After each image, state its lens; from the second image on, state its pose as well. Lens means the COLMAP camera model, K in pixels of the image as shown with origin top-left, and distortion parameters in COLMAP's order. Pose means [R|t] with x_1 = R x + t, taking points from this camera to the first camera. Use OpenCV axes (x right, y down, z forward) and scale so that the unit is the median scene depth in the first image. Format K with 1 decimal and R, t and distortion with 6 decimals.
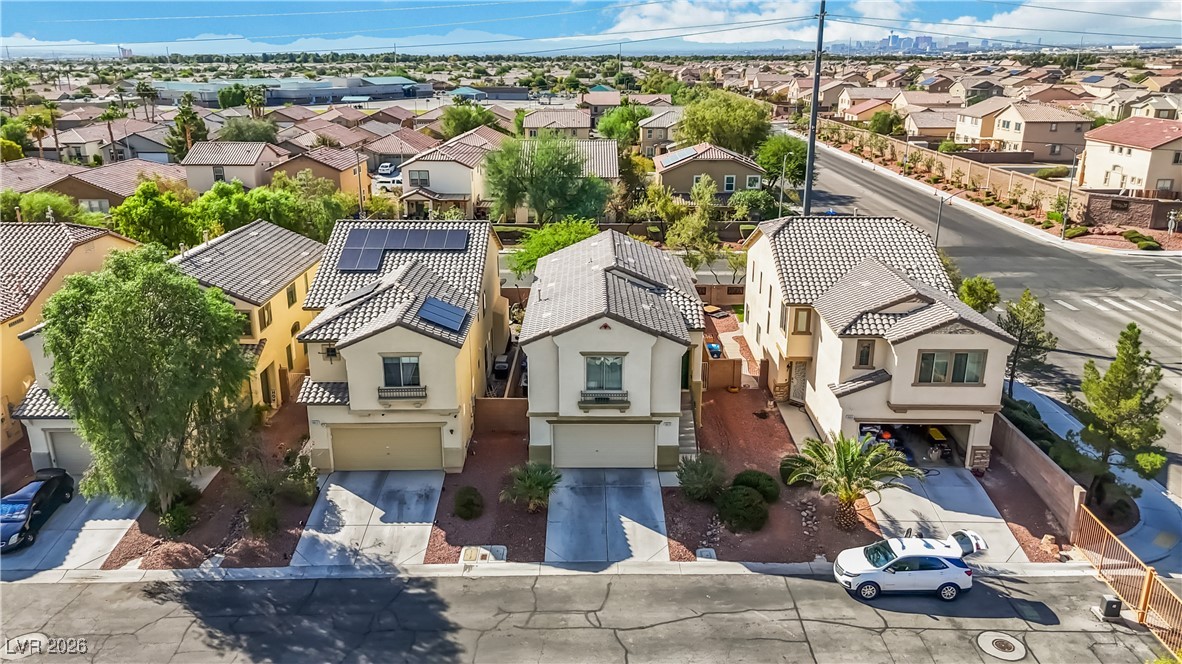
lens RADIAL K [[883.7, 0, 596.5], [0, 883.7, 329.2], [0, 0, 1]] dist [0.029150, -0.006545]
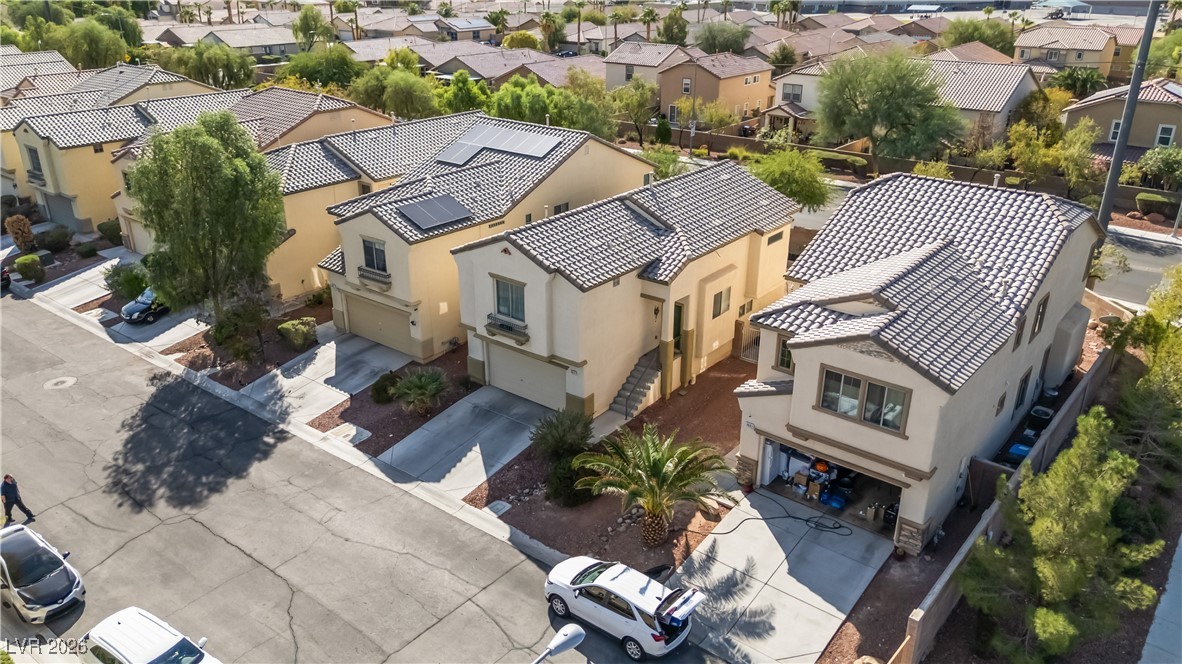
lens RADIAL K [[883.7, 0, 594.3], [0, 883.7, 332.5], [0, 0, 1]] dist [0.029150, -0.006545]
pose [[0.780463, 0.246435, -0.574584, 0.633271], [-0.189872, 0.969058, 0.157717, -0.083382], [0.595672, -0.013995, 0.803106, 0.286220]]
